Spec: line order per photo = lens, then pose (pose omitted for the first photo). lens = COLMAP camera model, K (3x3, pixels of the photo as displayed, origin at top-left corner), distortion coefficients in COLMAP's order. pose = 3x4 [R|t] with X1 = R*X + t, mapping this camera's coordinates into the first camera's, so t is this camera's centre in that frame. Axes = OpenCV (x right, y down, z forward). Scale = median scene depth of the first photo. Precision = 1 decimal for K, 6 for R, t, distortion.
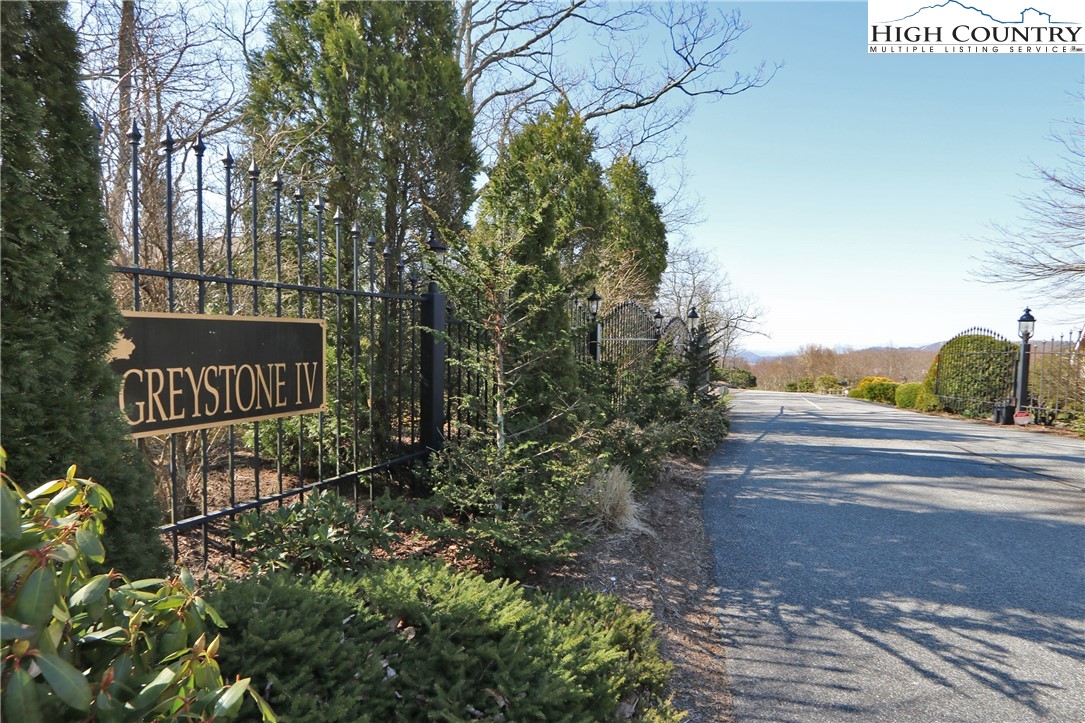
lens RADIAL K [[504.7, 0, 541.8], [0, 504.7, 362.9], [0, 0, 1]] dist [-0.018199, -0.000268]
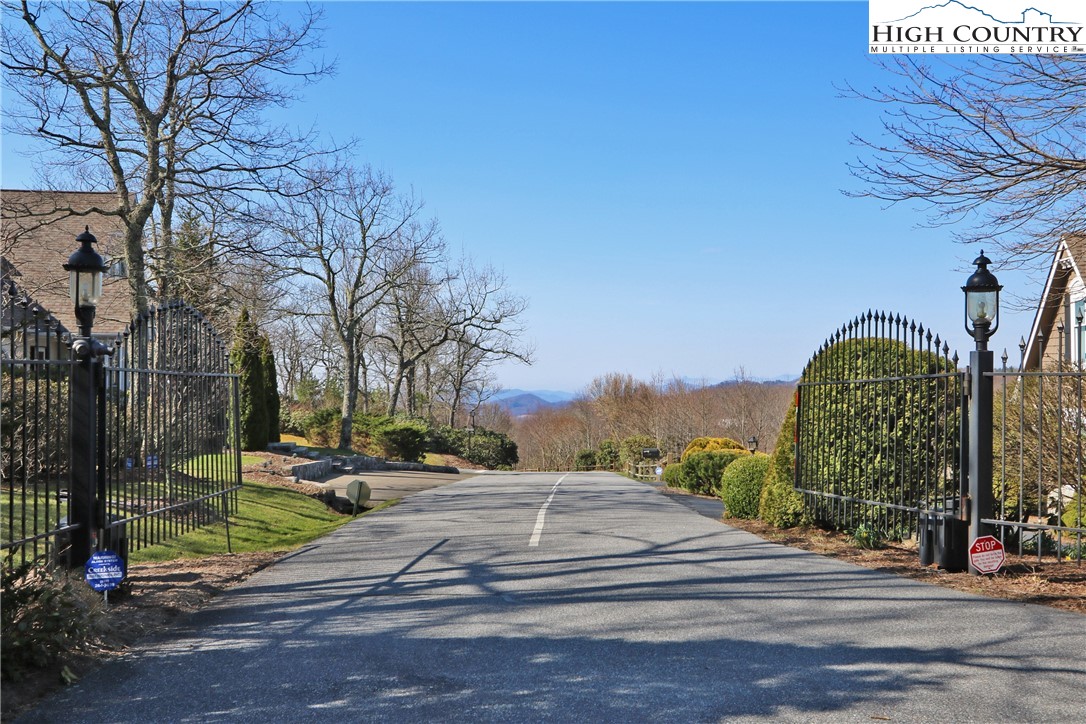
lens RADIAL K [[1092.0, 0, 542.7], [0, 1092.0, 362.3], [0, 0, 1]] dist [0.100983, 0.000000]
pose [[0.912046, -0.008303, 0.410005, 0.235685], [0.030191, 0.998441, -0.046941, -0.000921], [-0.408976, 0.055190, 0.910875, 0.265761]]
